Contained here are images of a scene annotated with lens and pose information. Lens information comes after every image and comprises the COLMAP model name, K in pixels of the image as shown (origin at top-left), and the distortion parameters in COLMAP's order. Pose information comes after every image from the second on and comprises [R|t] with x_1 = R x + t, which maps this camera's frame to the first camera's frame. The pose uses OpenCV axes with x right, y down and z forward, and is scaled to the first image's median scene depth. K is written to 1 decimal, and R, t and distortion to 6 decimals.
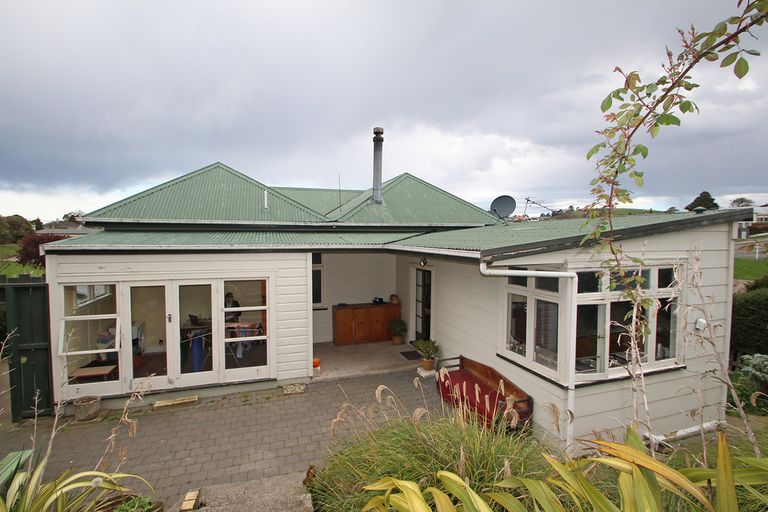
lens RADIAL K [[353.5, 0, 381.7], [0, 353.5, 251.7], [0, 0, 1]] dist [-0.004141, -0.000663]
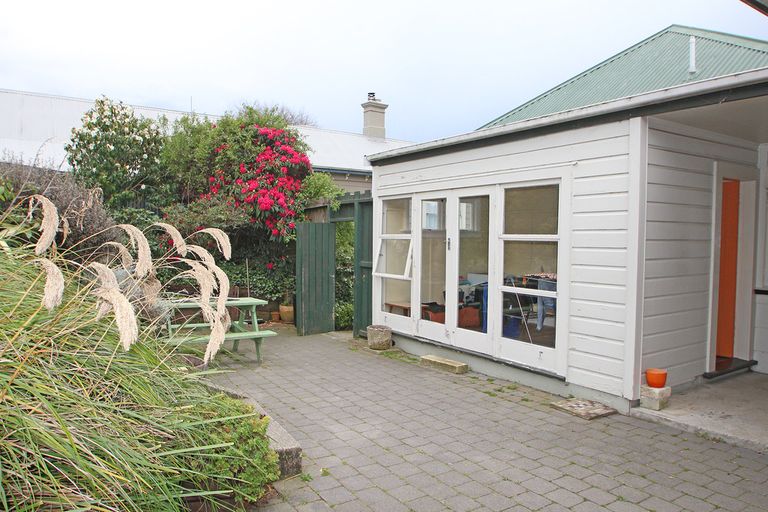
lens RADIAL K [[540.8, 0, 382.0], [0, 540.8, 260.5], [0, 0, 1]] dist [-0.008093, -0.000912]
pose [[0.269815, 0.037487, -0.962182, 0.392507], [-0.052613, 0.998323, 0.024141, 0.193615], [0.961474, 0.044110, 0.271335, 0.552597]]
